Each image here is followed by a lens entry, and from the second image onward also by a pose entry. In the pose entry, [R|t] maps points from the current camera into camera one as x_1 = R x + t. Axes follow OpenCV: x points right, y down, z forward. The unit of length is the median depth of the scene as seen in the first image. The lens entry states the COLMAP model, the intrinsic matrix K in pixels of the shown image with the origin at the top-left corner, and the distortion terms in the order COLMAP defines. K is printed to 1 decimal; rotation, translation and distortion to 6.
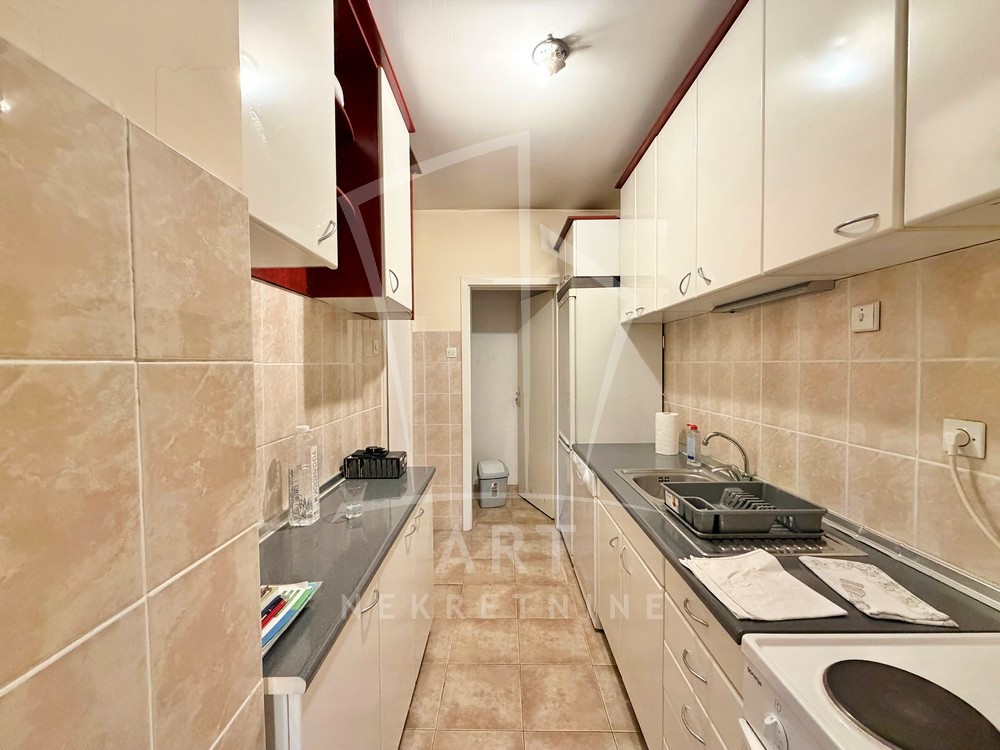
lens RADIAL K [[398.8, 0, 499.2], [0, 398.8, 373.1], [0, 0, 1]] dist [0.002813, -0.000308]
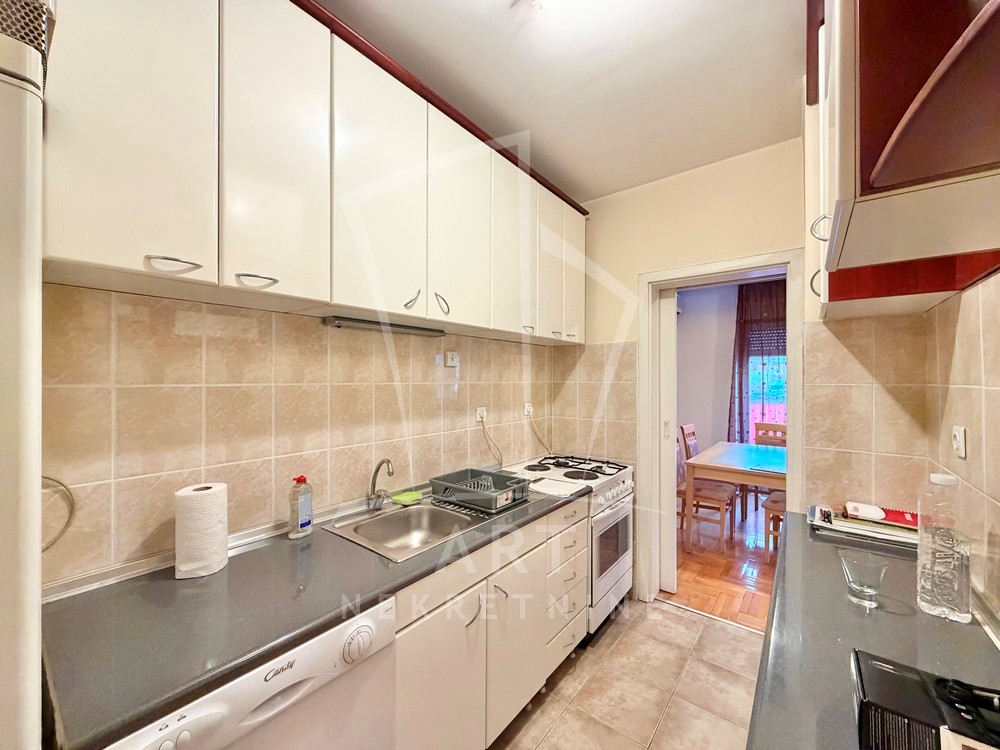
lens RADIAL K [[398.8, 0, 497.7], [0, 398.8, 377.1], [0, 0, 1]] dist [0.002813, -0.000308]
pose [[-0.793404, 0.004105, 0.608681, -0.241971], [0.014080, 0.999833, 0.011609, -0.053864], [-0.608532, 0.017781, -0.793330, 1.626470]]
